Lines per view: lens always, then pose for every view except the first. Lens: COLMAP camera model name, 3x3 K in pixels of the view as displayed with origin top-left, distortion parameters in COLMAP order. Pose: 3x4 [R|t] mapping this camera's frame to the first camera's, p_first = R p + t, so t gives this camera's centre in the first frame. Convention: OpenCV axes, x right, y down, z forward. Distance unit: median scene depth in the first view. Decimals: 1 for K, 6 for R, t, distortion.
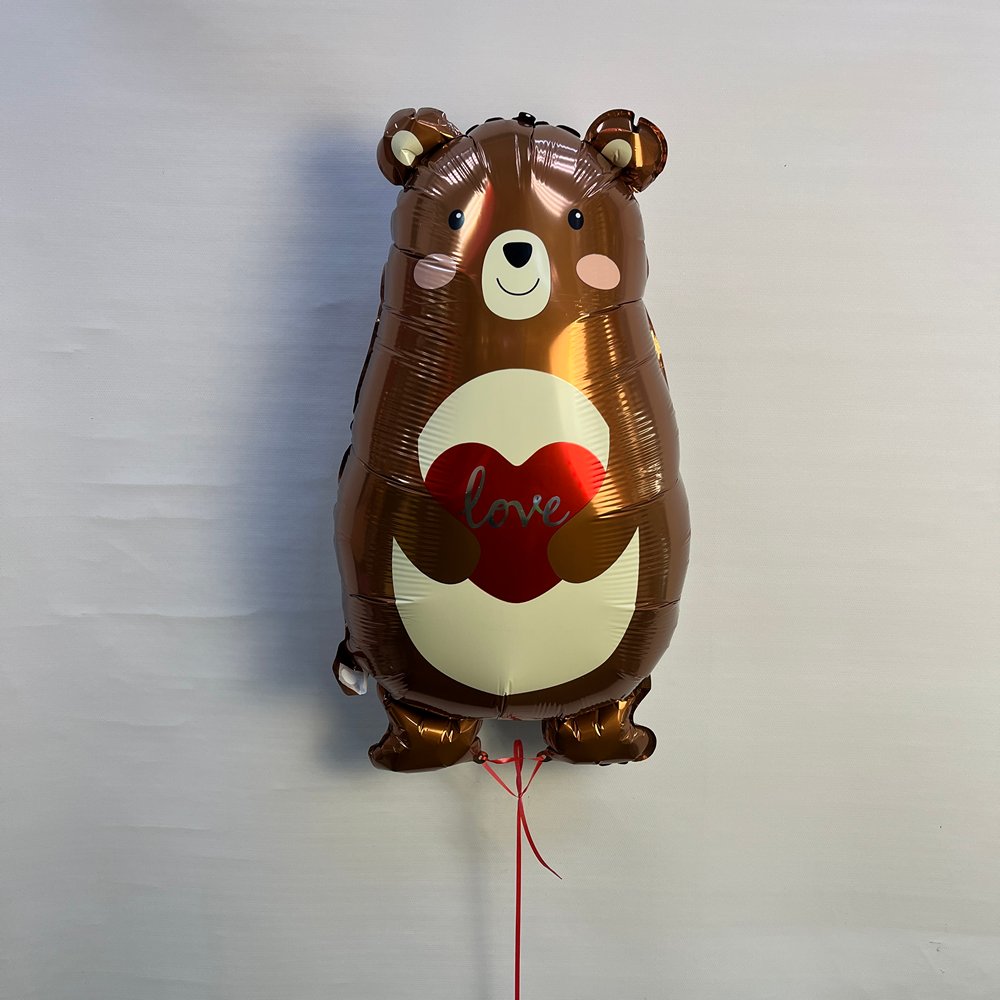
lens RADIAL K [[1250.2, 0, 498.7], [0, 1250.2, 567.4], [0, 0, 1]] dist [-0.012487, -0.712101]
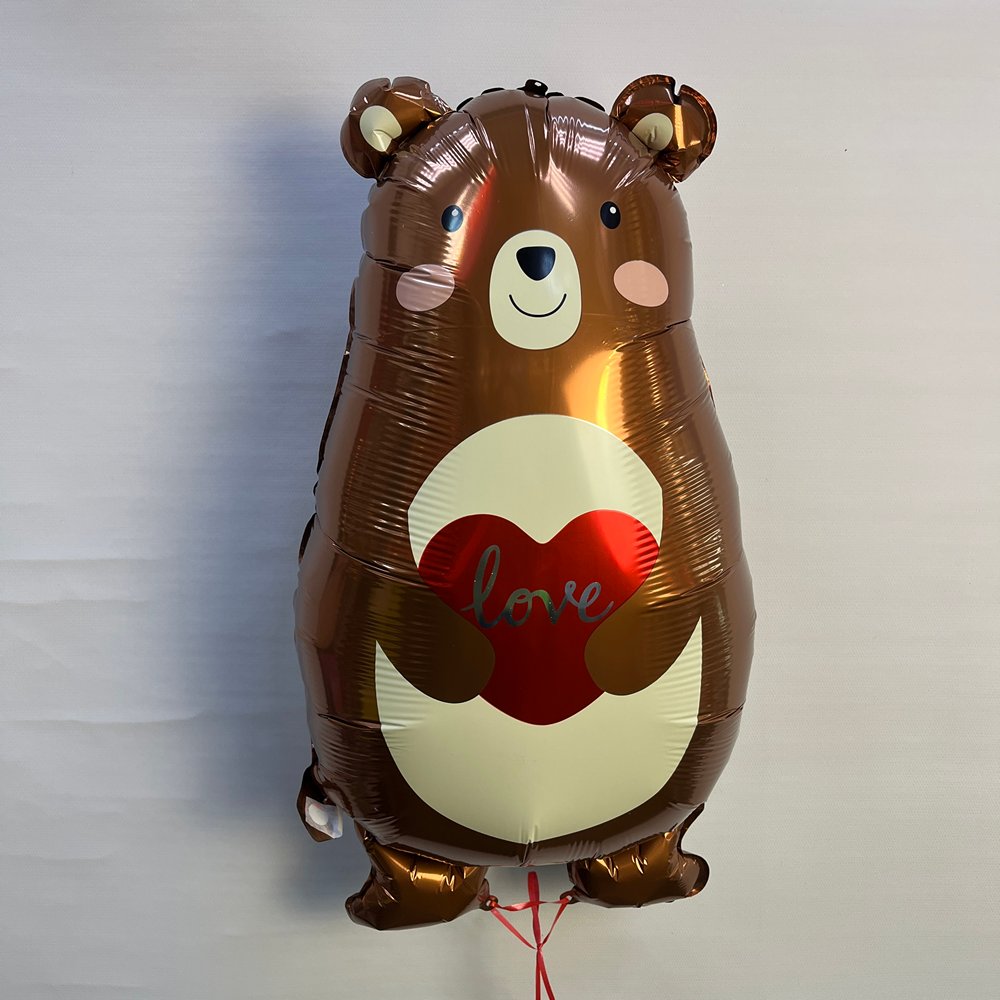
lens RADIAL K [[1158.8, 0, 500.0], [0, 1158.8, 500.0], [0, 0, 1]] dist [0.003348, -0.485704]
pose [[0.998257, -0.026662, 0.052646, -0.043766], [0.030130, 0.997350, -0.066222, -0.058914], [-0.050741, 0.067693, 0.996415, 0.295959]]
